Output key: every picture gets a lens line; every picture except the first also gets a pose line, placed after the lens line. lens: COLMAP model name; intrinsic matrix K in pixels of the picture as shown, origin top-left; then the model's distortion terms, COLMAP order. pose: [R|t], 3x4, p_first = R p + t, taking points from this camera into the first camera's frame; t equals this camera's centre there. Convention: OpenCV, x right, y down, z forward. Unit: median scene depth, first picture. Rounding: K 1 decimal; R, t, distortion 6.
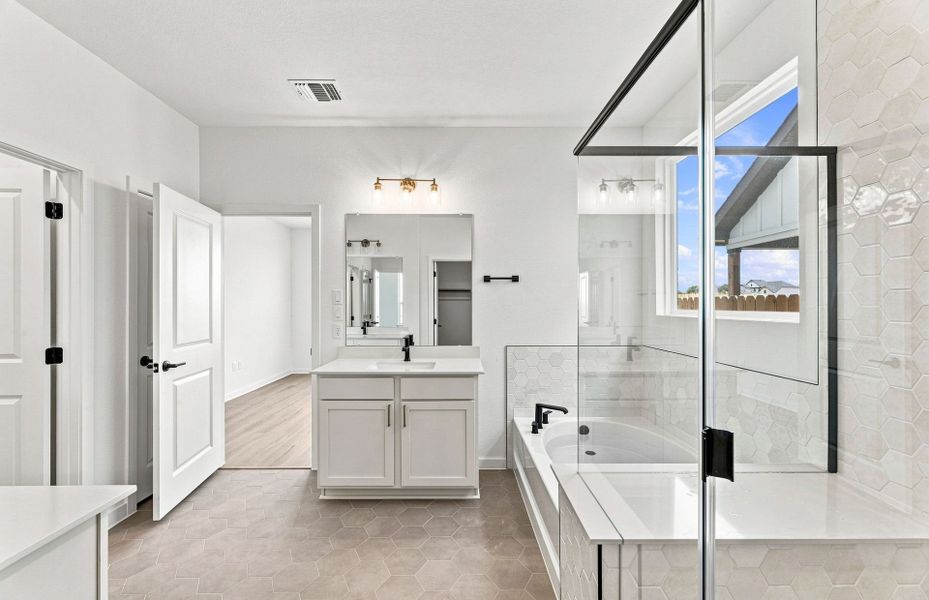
lens RADIAL K [[375.8, 0, 462.6], [0, 375.8, 300.3], [0, 0, 1]] dist [-0.000536, 0.000296]
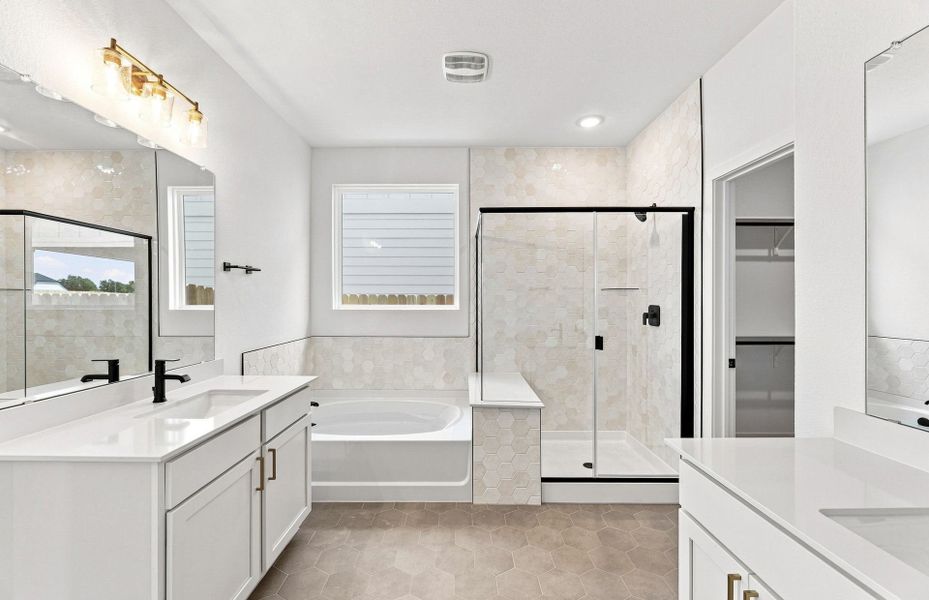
lens RADIAL K [[375.8, 0, 462.6], [0, 375.8, 300.3], [0, 0, 1]] dist [-0.000536, 0.000296]
pose [[0.018049, -0.006023, 0.999819, -0.710304], [-0.015299, 0.999863, 0.006300, -0.002871], [-0.999720, -0.015410, 0.017954, 0.548947]]
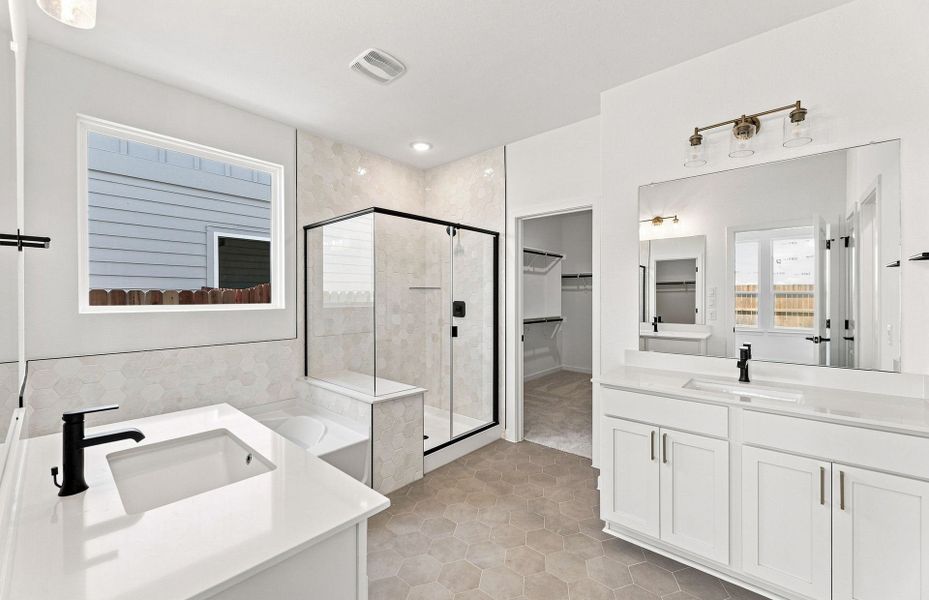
lens RADIAL K [[369.4, 0, 459.6], [0, 369.4, 297.4], [0, 0, 1]] dist [-0.000359, 0.000089]
pose [[-0.733987, -0.003761, 0.679153, -0.572148], [-0.011582, 0.999909, -0.006980, 0.005075], [-0.679065, -0.012989, -0.733964, 1.030121]]
